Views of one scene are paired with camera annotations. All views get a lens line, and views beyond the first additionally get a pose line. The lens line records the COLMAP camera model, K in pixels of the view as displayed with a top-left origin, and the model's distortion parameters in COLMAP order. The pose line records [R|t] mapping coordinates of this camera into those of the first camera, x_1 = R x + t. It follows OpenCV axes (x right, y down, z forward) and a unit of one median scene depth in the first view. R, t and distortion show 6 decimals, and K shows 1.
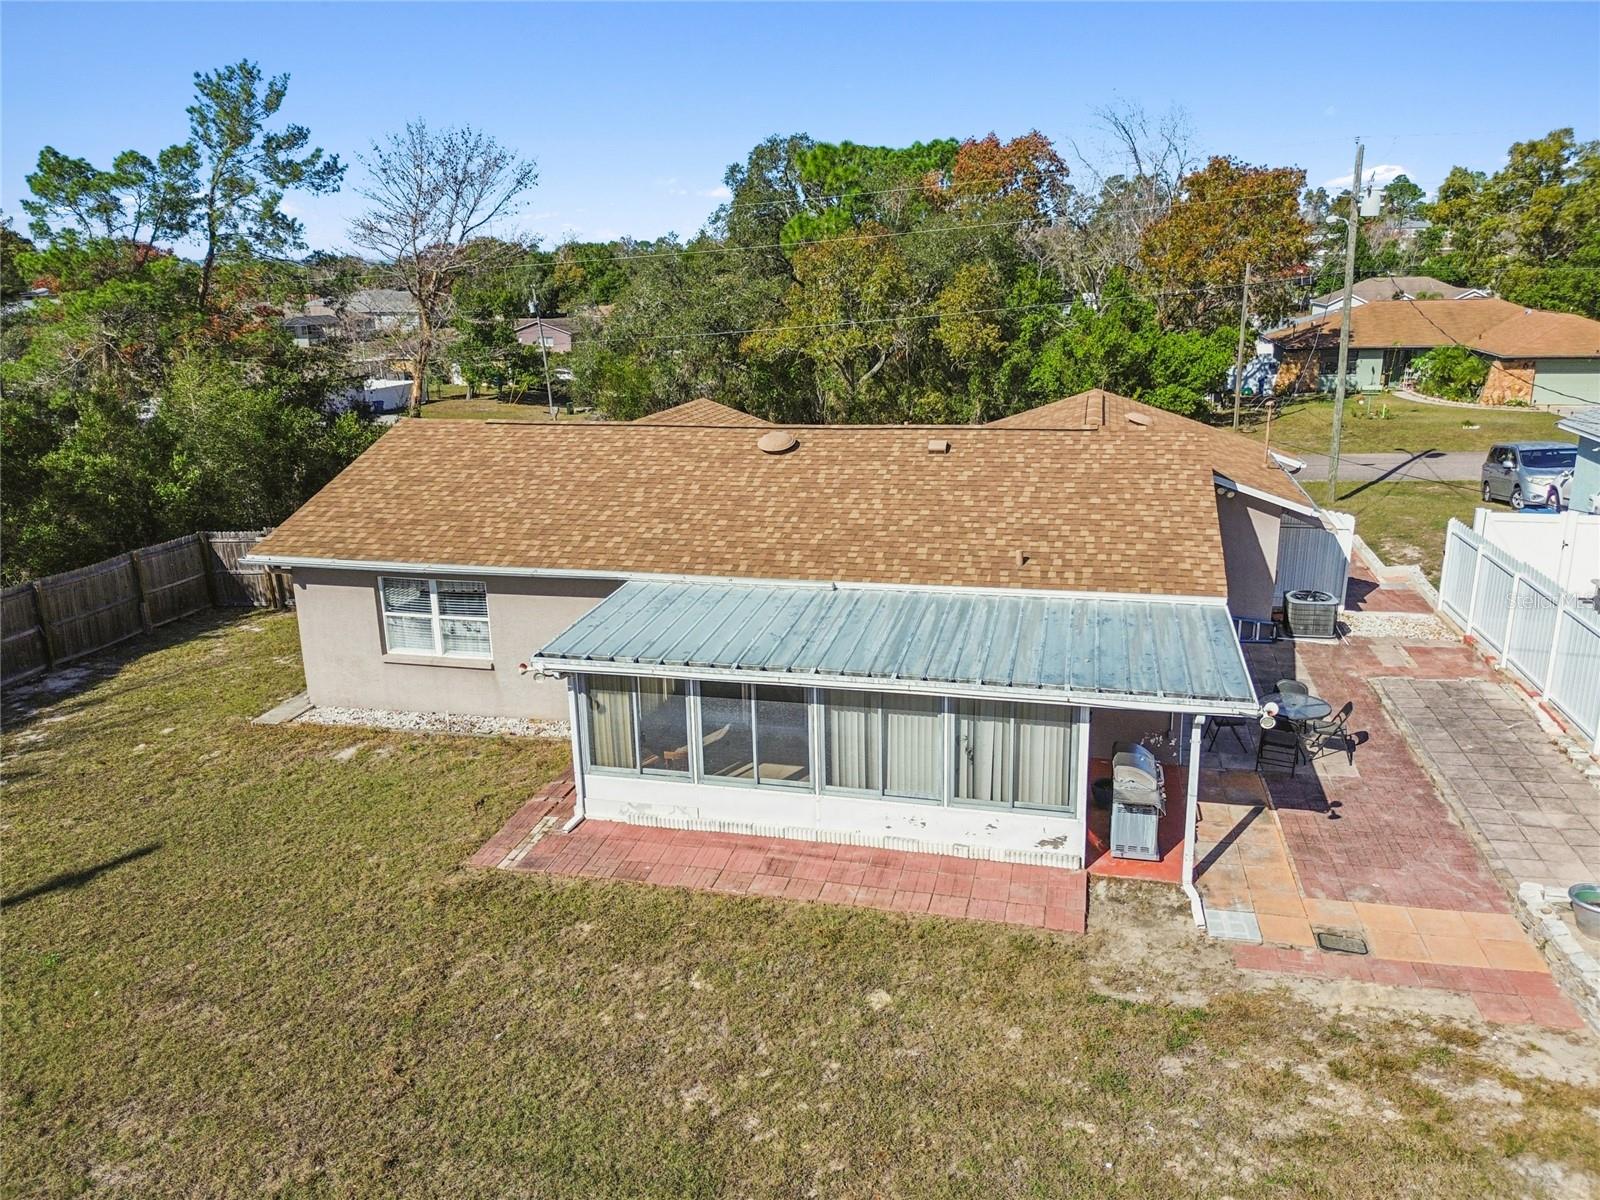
lens RADIAL K [[1137.4, 0, 812.3], [0, 1137.4, 587.0], [0, 0, 1]] dist [0.059402, -0.055616]
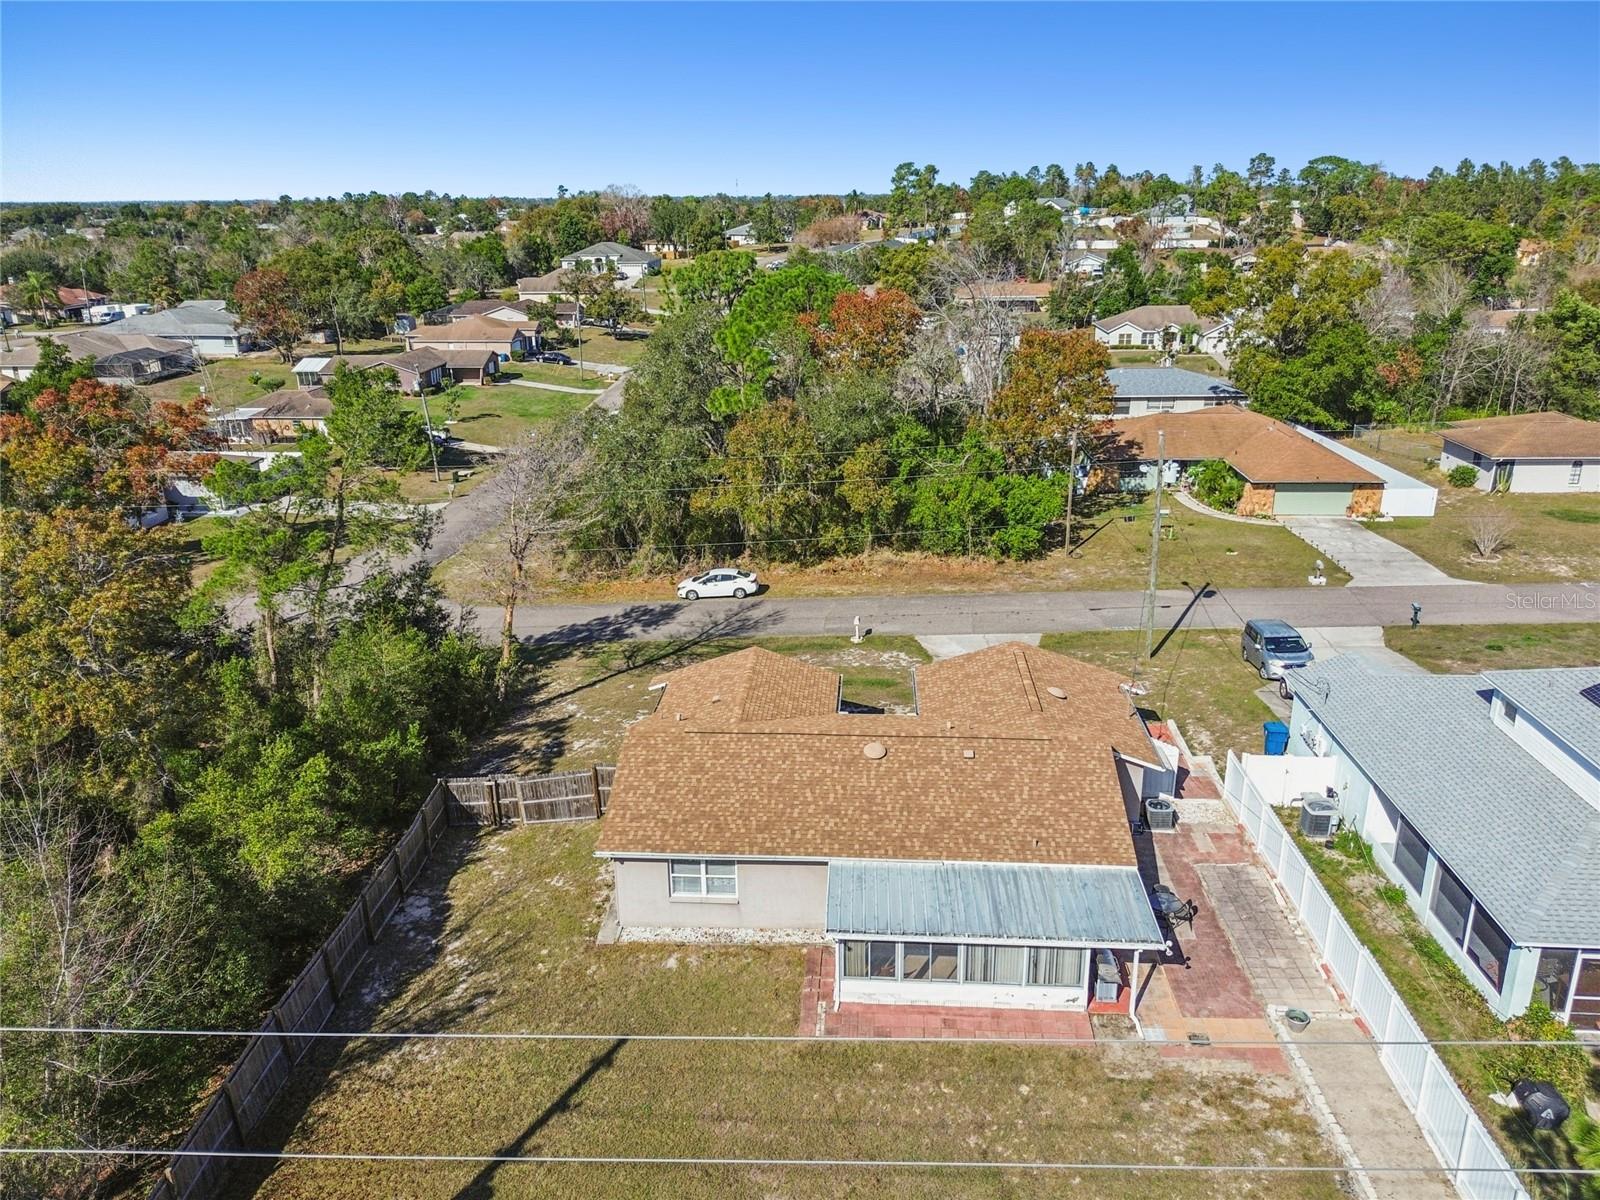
lens RADIAL K [[1171.7, 0, 800.3], [0, 1171.7, 601.3], [0, 0, 1]] dist [0.053050, -0.044611]
pose [[0.984383, -0.045299, 0.170111, -0.551807], [0.036205, 0.997764, 0.056187, -0.578923], [-0.172276, -0.049151, 0.983822, -0.925437]]
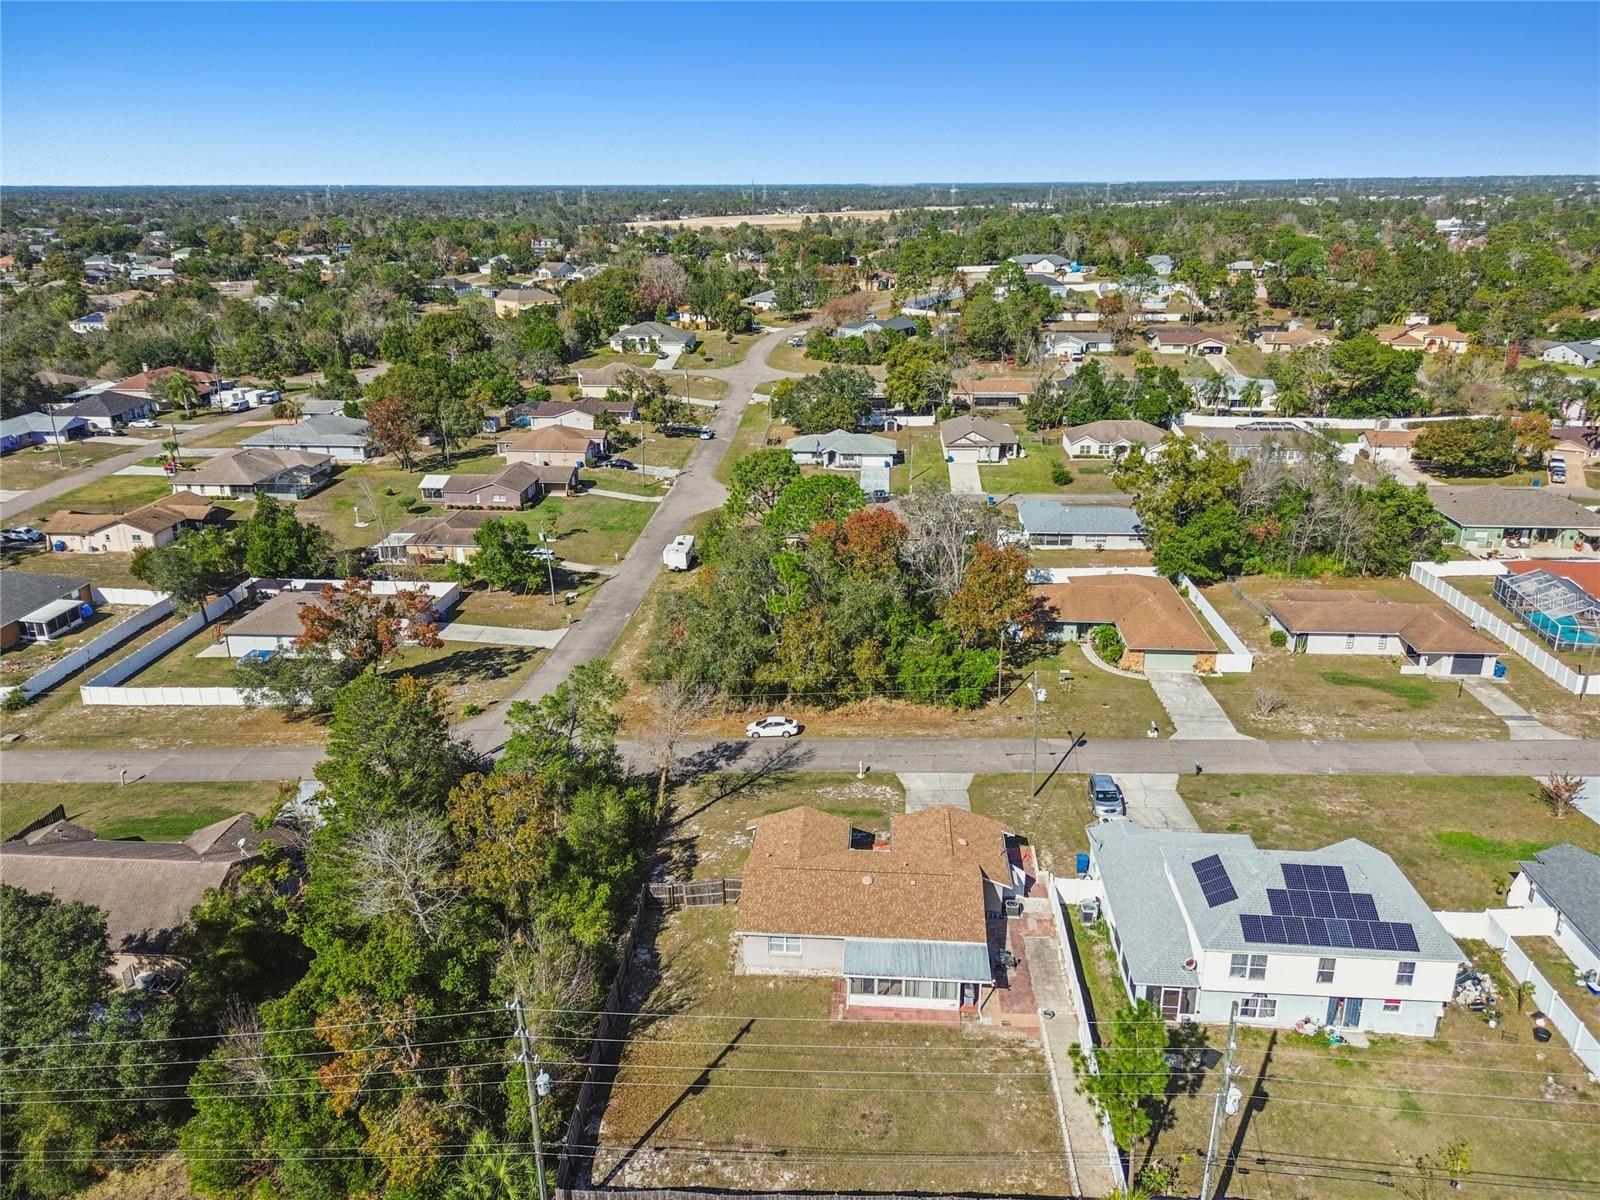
lens RADIAL K [[1152.3, 0, 808.4], [0, 1152.3, 597.1], [0, 0, 1]] dist [0.067090, -0.068226]
pose [[0.985075, -0.036652, 0.168180, -0.994241], [0.026293, 0.997641, 0.063417, -1.570006], [-0.170108, -0.058048, 0.983714, -3.126602]]
